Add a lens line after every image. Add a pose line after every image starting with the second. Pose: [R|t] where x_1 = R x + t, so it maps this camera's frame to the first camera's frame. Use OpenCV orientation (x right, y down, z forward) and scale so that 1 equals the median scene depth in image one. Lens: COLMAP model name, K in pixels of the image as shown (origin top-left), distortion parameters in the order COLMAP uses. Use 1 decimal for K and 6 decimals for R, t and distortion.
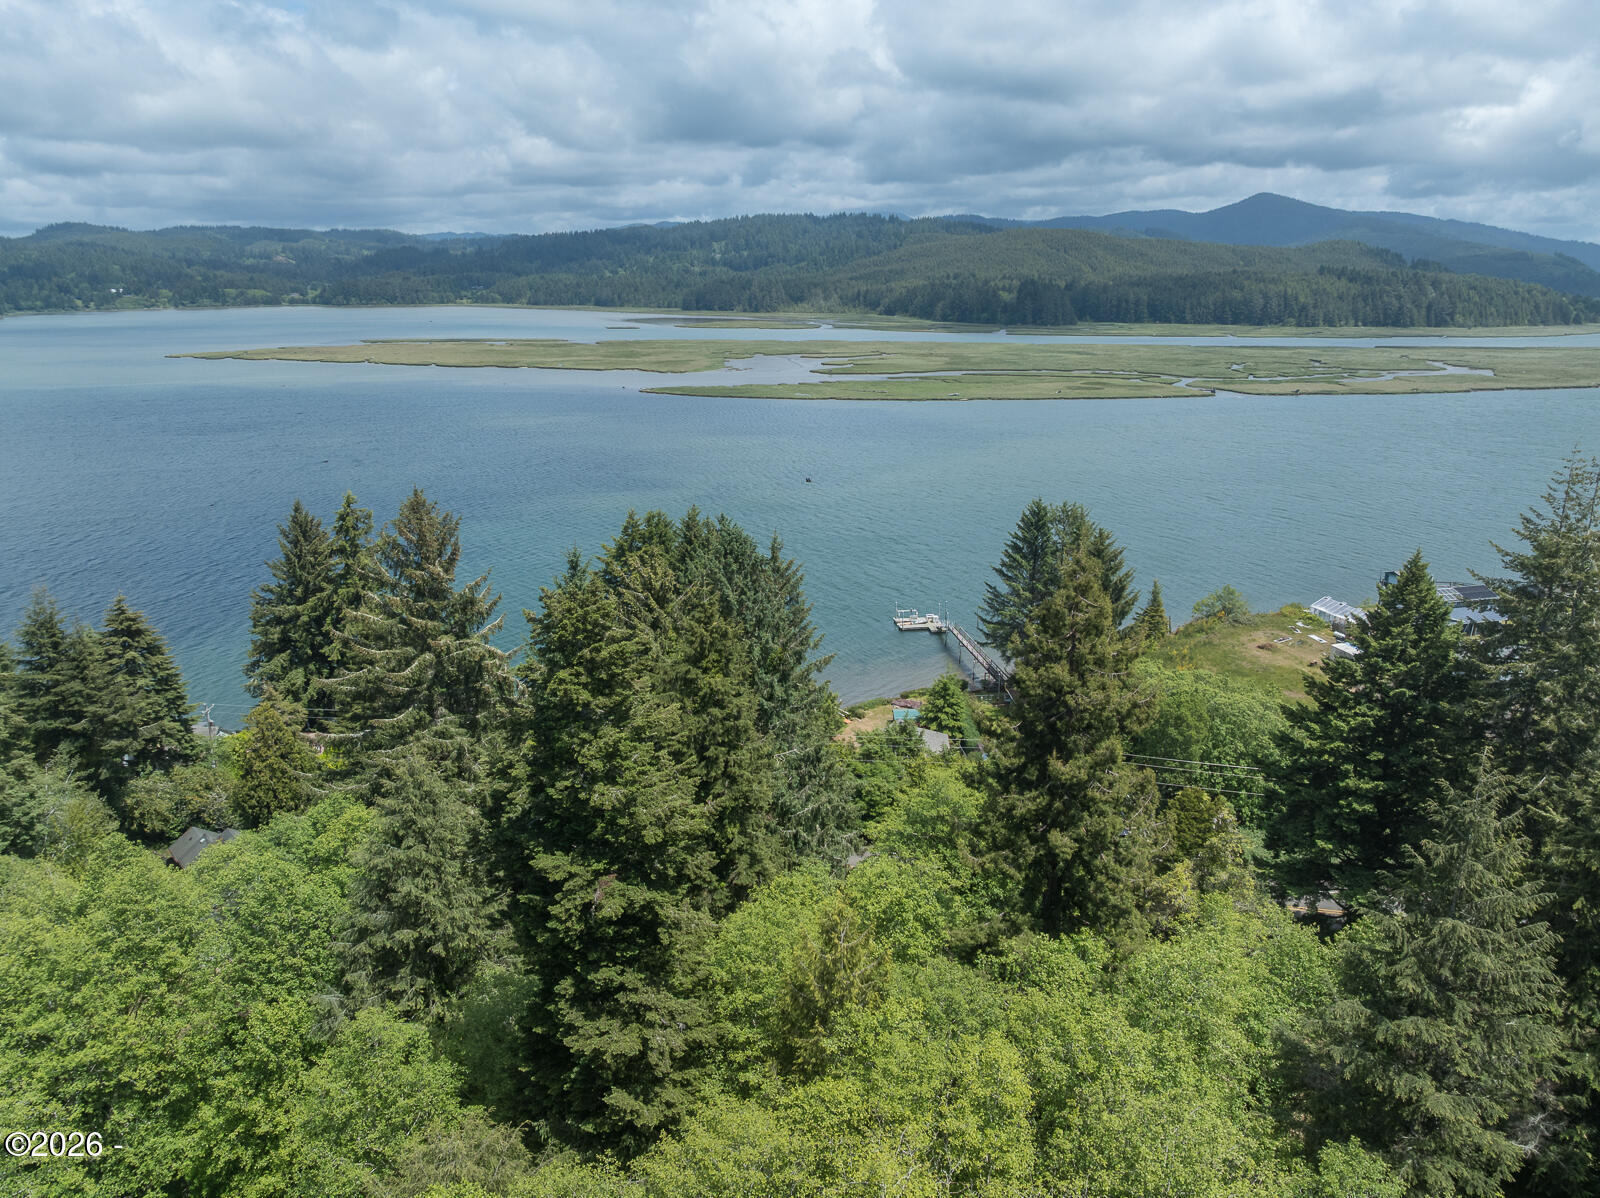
lens RADIAL K [[1138.6, 0, 793.8], [0, 1138.6, 601.3], [0, 0, 1]] dist [-0.046375, 0.009754]
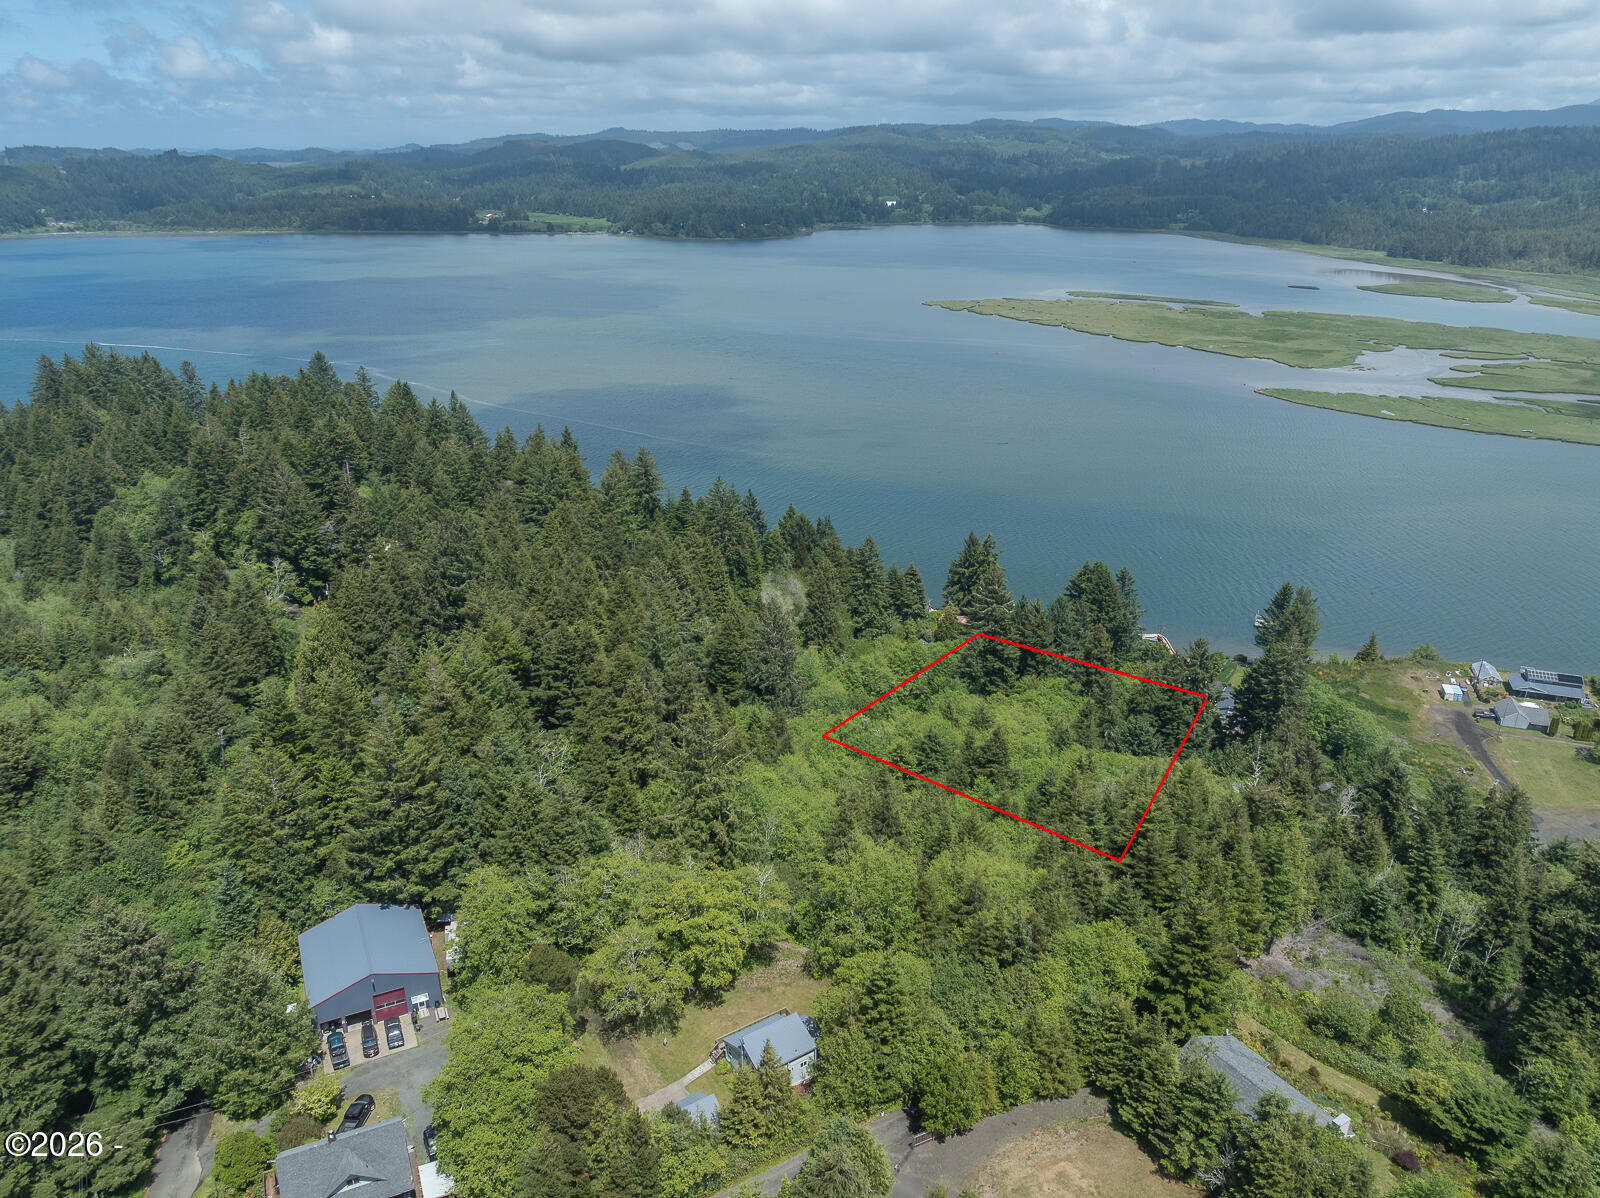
lens RADIAL K [[1138.6, 0, 798.7], [0, 1138.6, 600.2], [0, 0, 1]] dist [-0.046375, 0.009754]
pose [[0.825429, 0.210660, -0.523726, 0.810886], [-0.158025, 0.976896, 0.143881, -0.302908], [0.541936, -0.036002, 0.839648, -1.815407]]
